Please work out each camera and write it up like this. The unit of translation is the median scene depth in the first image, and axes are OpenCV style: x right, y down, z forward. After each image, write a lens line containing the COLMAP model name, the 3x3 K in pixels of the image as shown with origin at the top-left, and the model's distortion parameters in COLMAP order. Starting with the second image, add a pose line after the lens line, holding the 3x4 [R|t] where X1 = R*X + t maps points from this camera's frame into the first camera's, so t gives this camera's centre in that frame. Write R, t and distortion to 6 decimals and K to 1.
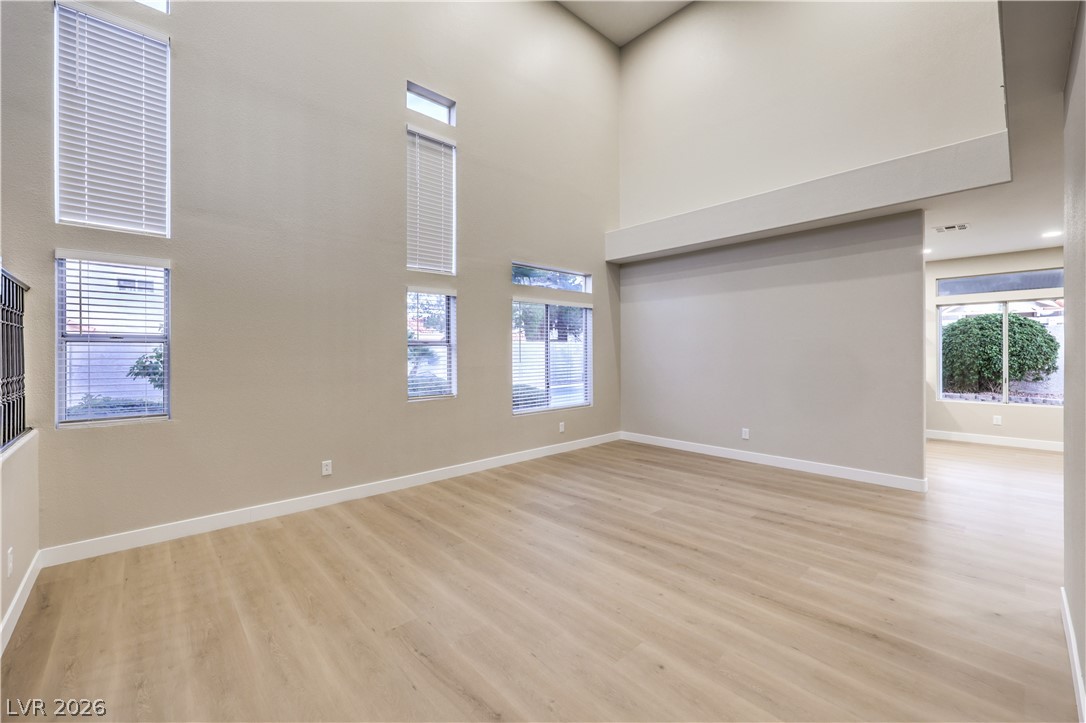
lens RADIAL K [[435.4, 0, 543.5], [0, 435.4, 353.0], [0, 0, 1]] dist [0.000276, 0.000145]
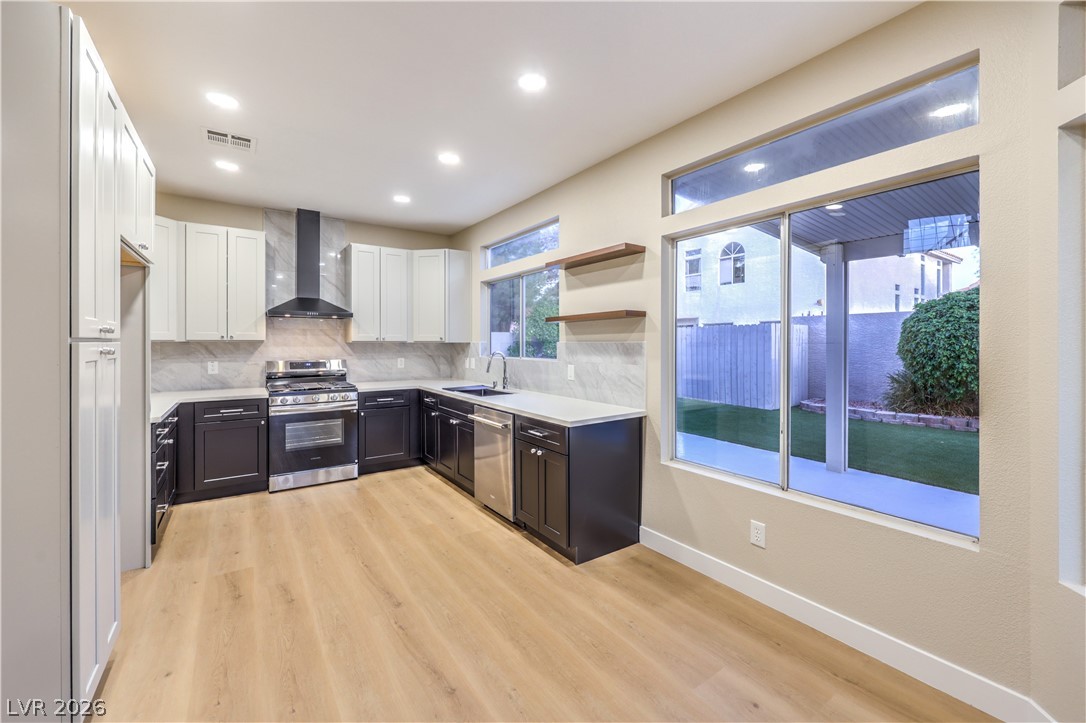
lens RADIAL K [[441.8, 0, 544.0], [0, 441.8, 347.8], [0, 0, 1]] dist [-0.002575, -0.000246]
pose [[0.991787, 0.008597, -0.127611, 1.270976], [-0.007658, 0.999940, 0.007851, -0.007565], [0.127671, -0.006809, 0.991793, 0.844966]]
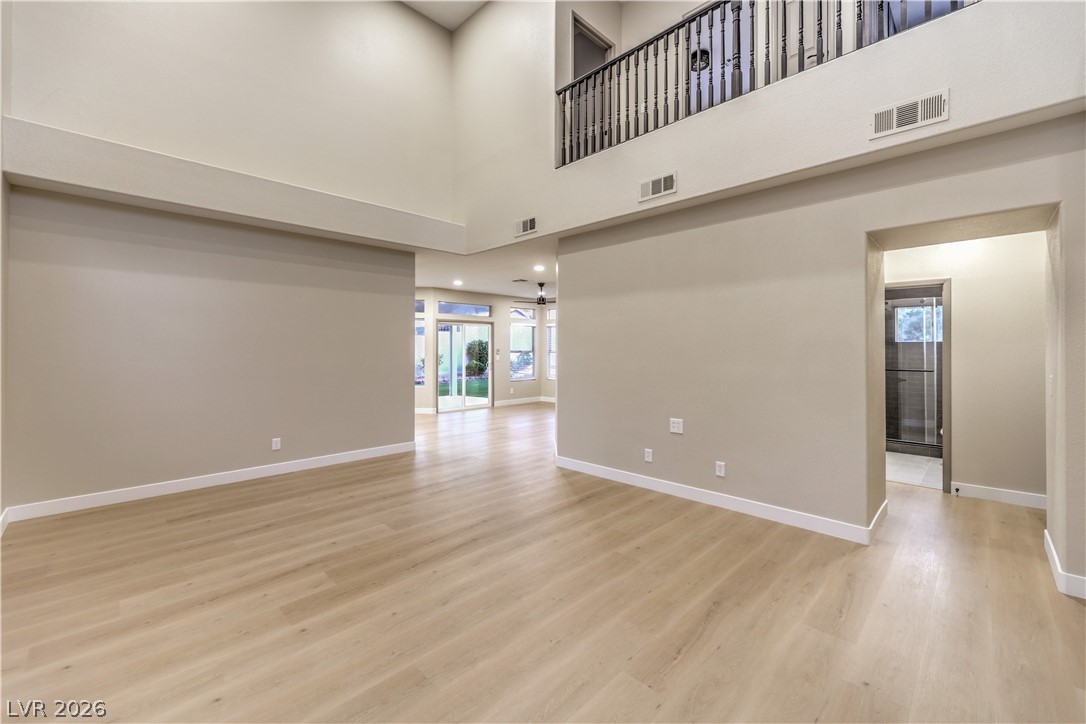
lens RADIAL K [[441.8, 0, 544.0], [0, 441.8, 348.3], [0, 0, 1]] dist [-0.002575, -0.000246]
pose [[-0.046721, 0.008391, 0.998873, -0.577194], [0.001878, 0.999964, -0.008313, -0.002944], [-0.998906, 0.001487, -0.046735, 0.606270]]
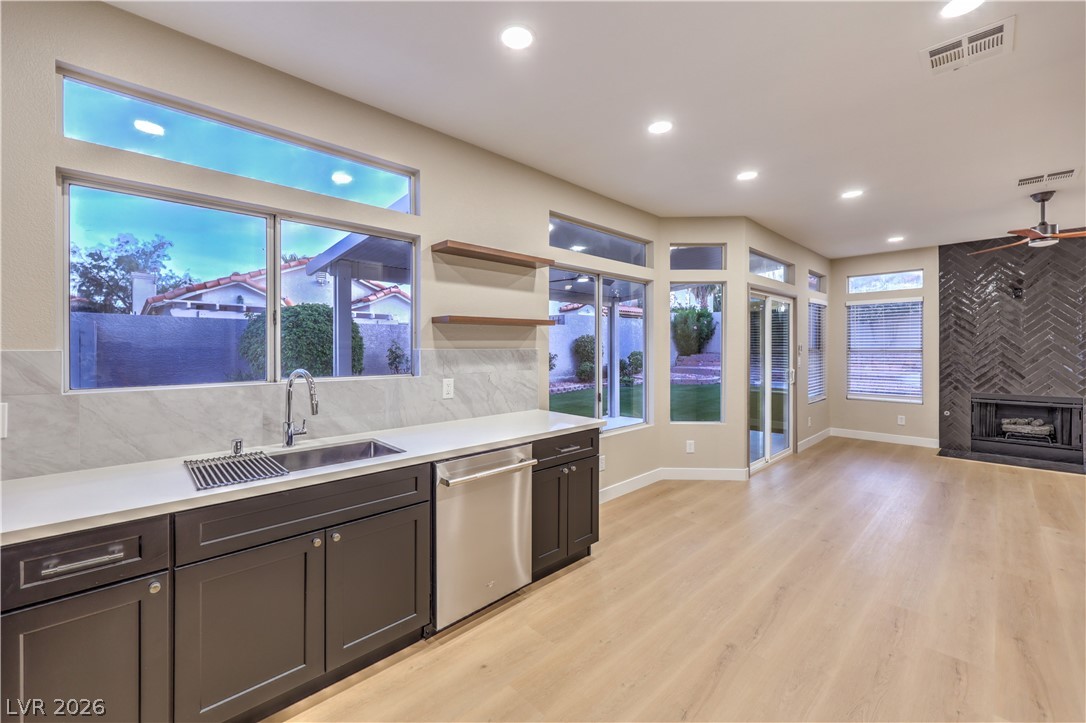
lens RADIAL K [[435.4, 0, 543.5], [0, 435.4, 353.0], [0, 0, 1]] dist [0.000276, 0.000145]
pose [[-0.027189, -0.005881, 0.999613, 0.593788], [0.005463, 0.999967, 0.006032, -0.009749], [-0.999615, 0.005625, -0.027156, 1.538170]]
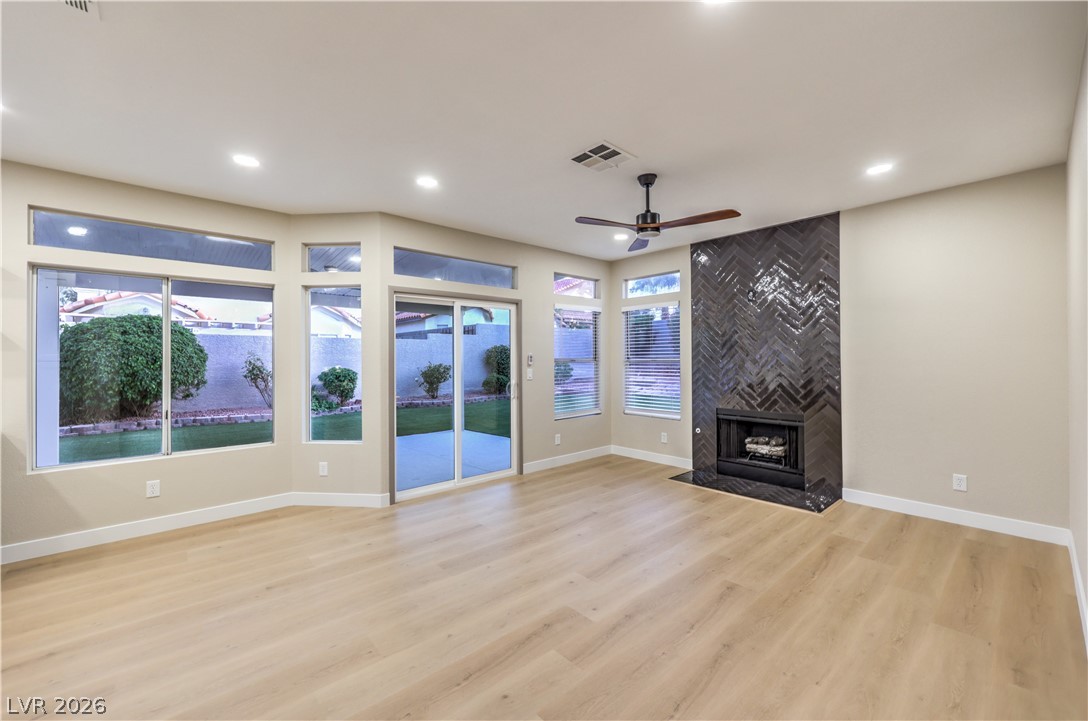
lens RADIAL K [[435.3, 0, 542.8], [0, 435.3, 356.3], [0, 0, 1]] dist [0.000648, 0.000238]
pose [[0.015041, 0.011291, 0.999823, 0.690806], [0.009086, 0.999893, -0.011428, -0.004208], [-0.999846, 0.009256, 0.014937, 0.693314]]
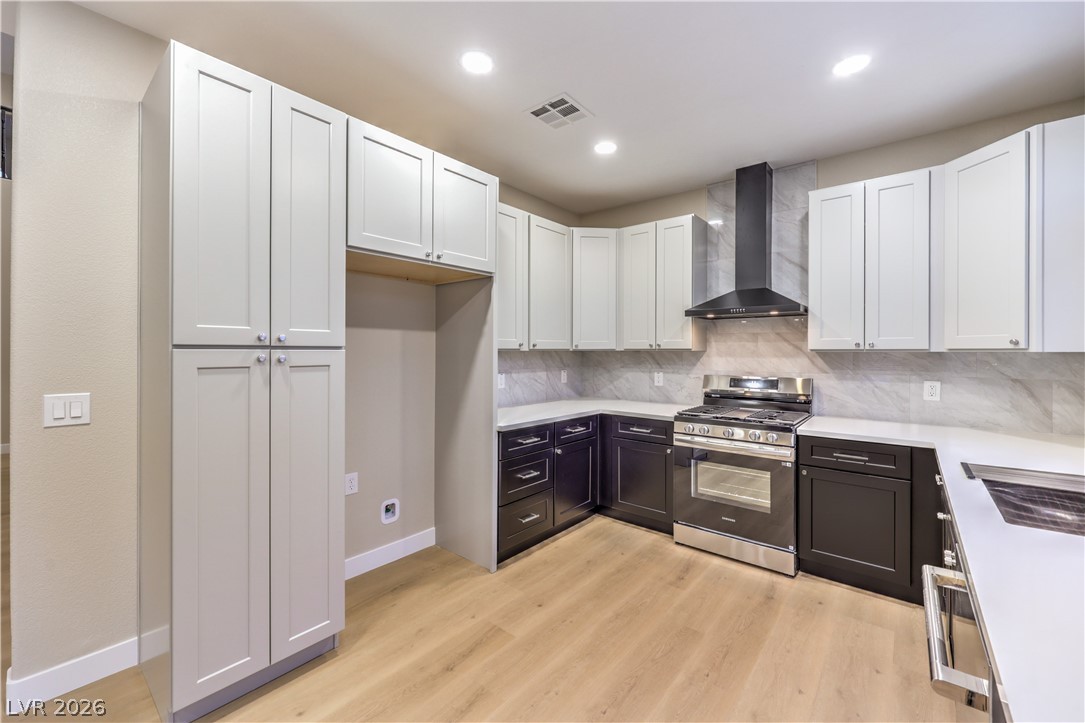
lens RADIAL K [[435.0, 0, 543.0], [0, 435.0, 353.0], [0, 0, 1]] dist [0.000276, 0.000145]
pose [[0.134619, 0.008885, -0.990858, 1.264566], [-0.008038, 0.999937, 0.007875, -0.008272], [0.990865, 0.006905, 0.134682, 1.367908]]
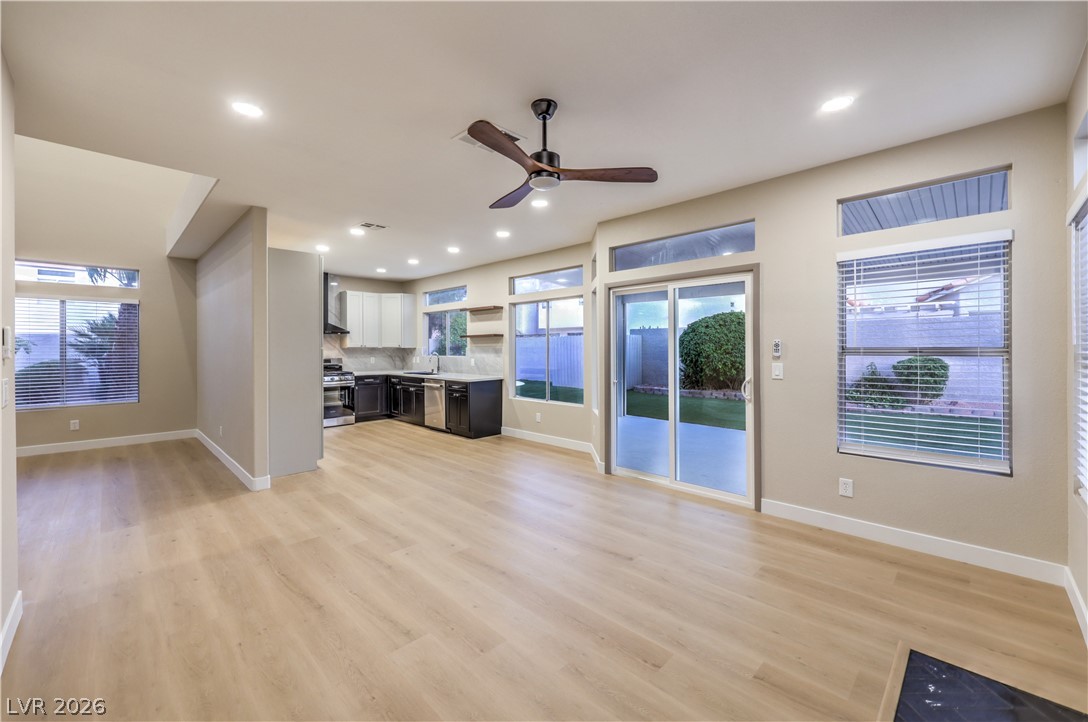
lens RADIAL K [[435.8, 0, 538.3], [0, 435.8, 347.1], [0, 0, 1]] dist [-0.005840, -0.000124]
pose [[0.999093, 0.003250, 0.042455, 1.397335], [-0.003071, 0.999986, -0.004284, -0.006925], [-0.042468, 0.004150, 0.999089, -0.020238]]
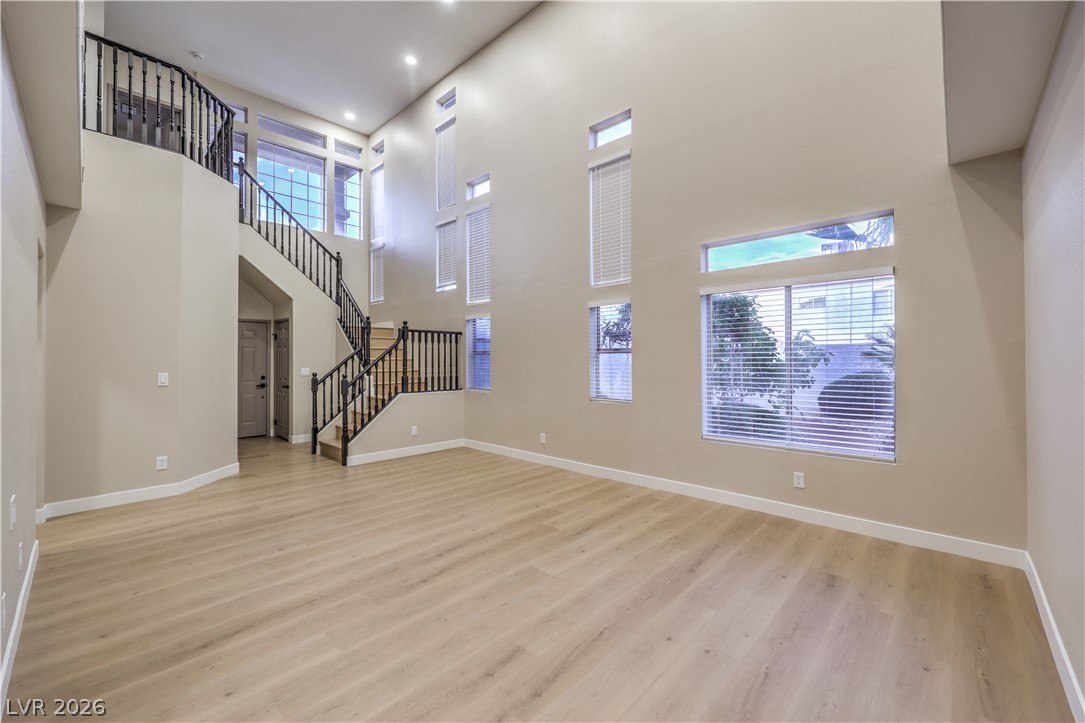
lens RADIAL K [[435.0, 0, 543.0], [0, 435.0, 353.0], [0, 0, 1]] dist [0.000276, 0.000145]
pose [[0.076473, -0.012227, -0.996997, 0.855895], [0.001772, 0.999925, -0.012127, -0.003183], [0.997070, -0.000839, 0.076489, 0.797262]]
